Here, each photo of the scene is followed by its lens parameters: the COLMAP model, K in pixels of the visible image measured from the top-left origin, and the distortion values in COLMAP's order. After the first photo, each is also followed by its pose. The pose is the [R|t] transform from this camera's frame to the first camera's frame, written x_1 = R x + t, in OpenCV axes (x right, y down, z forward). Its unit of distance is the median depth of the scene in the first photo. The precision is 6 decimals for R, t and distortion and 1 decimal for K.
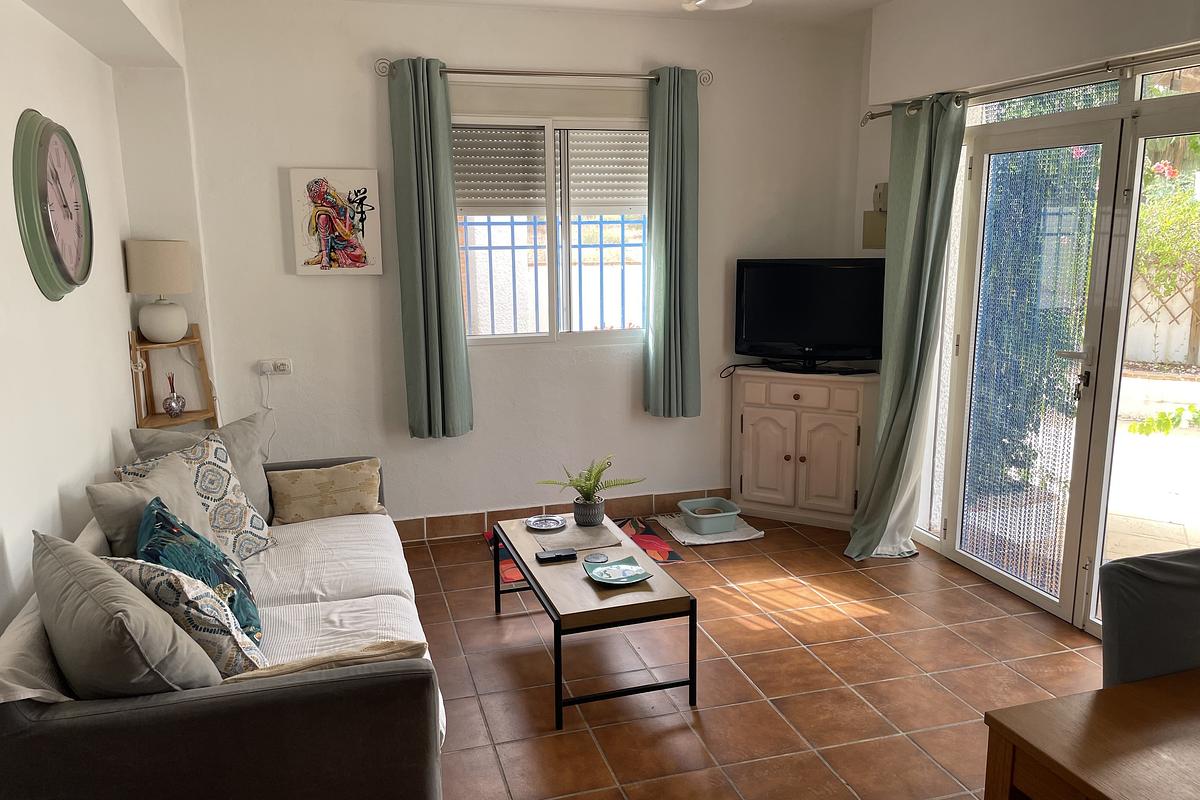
lens RADIAL K [[910.6, 0, 599.0], [0, 910.6, 395.9], [0, 0, 1]] dist [0.054716, -0.019768]
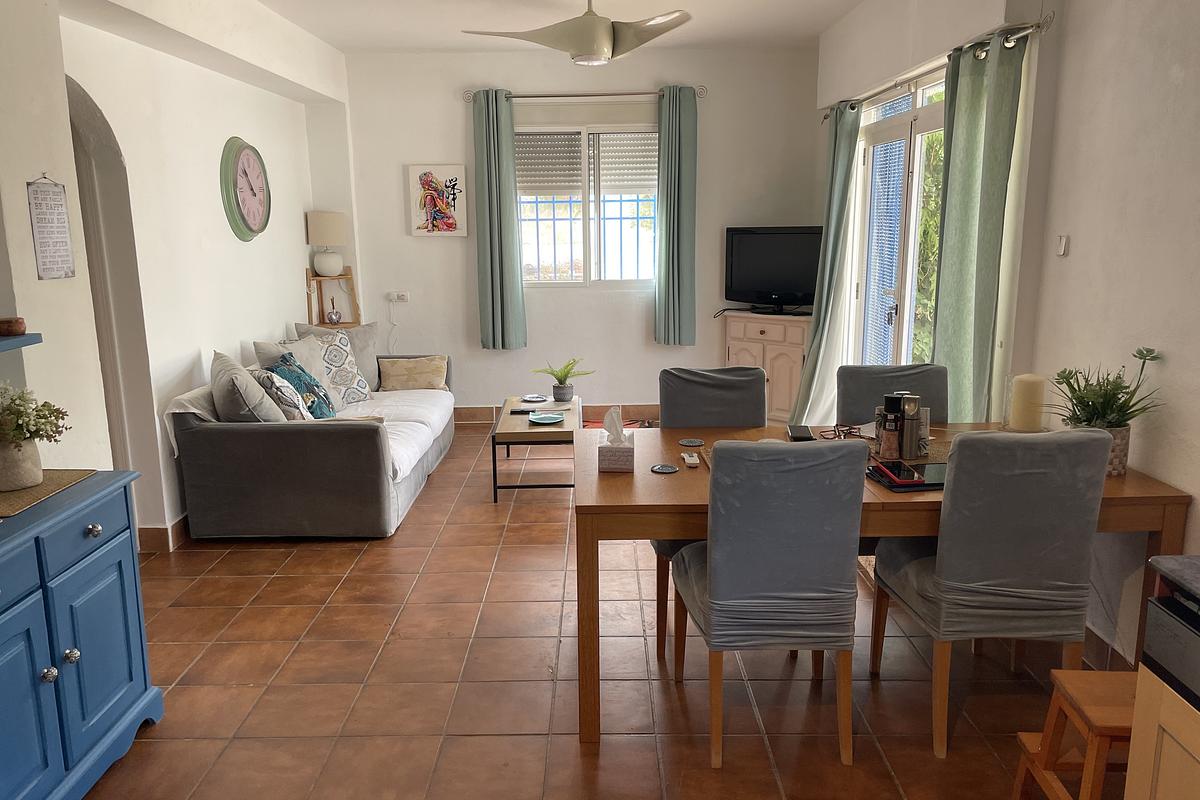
lens RADIAL K [[910.6, 0, 600.5], [0, 910.6, 401.9], [0, 0, 1]] dist [0.054716, -0.019768]
pose [[0.957543, 0.055390, -0.282918, 0.410864], [-0.050972, 0.998436, 0.022958, 0.091378], [0.283747, -0.007563, 0.958869, -0.363810]]
